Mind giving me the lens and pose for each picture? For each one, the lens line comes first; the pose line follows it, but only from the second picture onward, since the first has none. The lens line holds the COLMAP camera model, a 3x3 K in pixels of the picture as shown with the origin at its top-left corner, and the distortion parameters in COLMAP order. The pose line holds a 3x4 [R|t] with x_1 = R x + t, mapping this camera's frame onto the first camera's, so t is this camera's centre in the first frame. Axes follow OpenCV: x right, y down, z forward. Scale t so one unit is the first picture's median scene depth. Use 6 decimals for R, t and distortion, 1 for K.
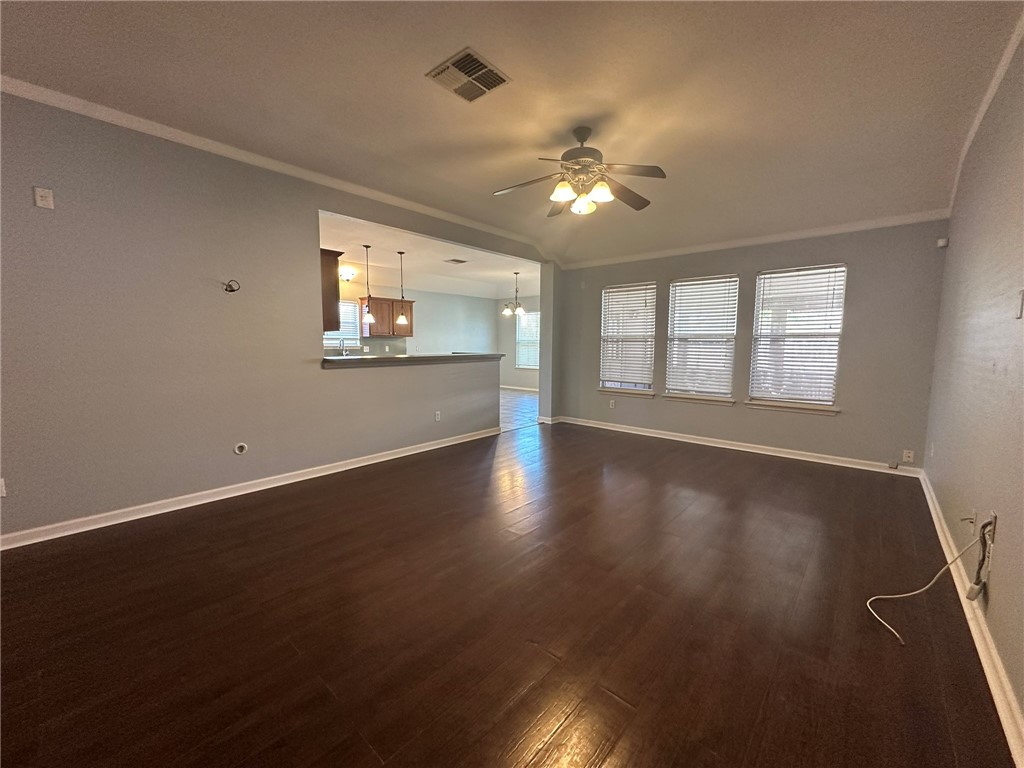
lens RADIAL K [[409.9, 0, 512.0], [0, 409.9, 384.0], [0, 0, 1]] dist [-0.002539, 0.000241]
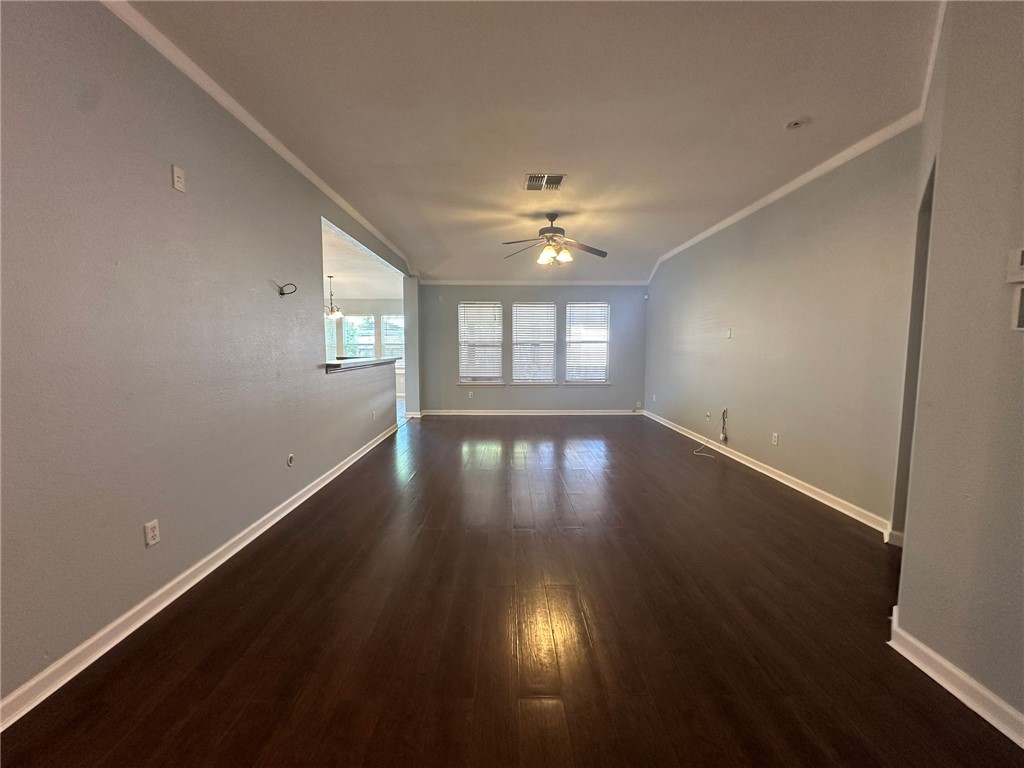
lens RADIAL K [[405.2, 0, 512.0], [0, 405.2, 384.0], [0, 0, 1]] dist [-0.036754, 0.000052]
pose [[0.743216, -0.064348, 0.665949, -0.546453], [0.068798, 0.997438, 0.019598, 0.000116], [-0.665504, 0.031250, 0.745739, -0.023027]]
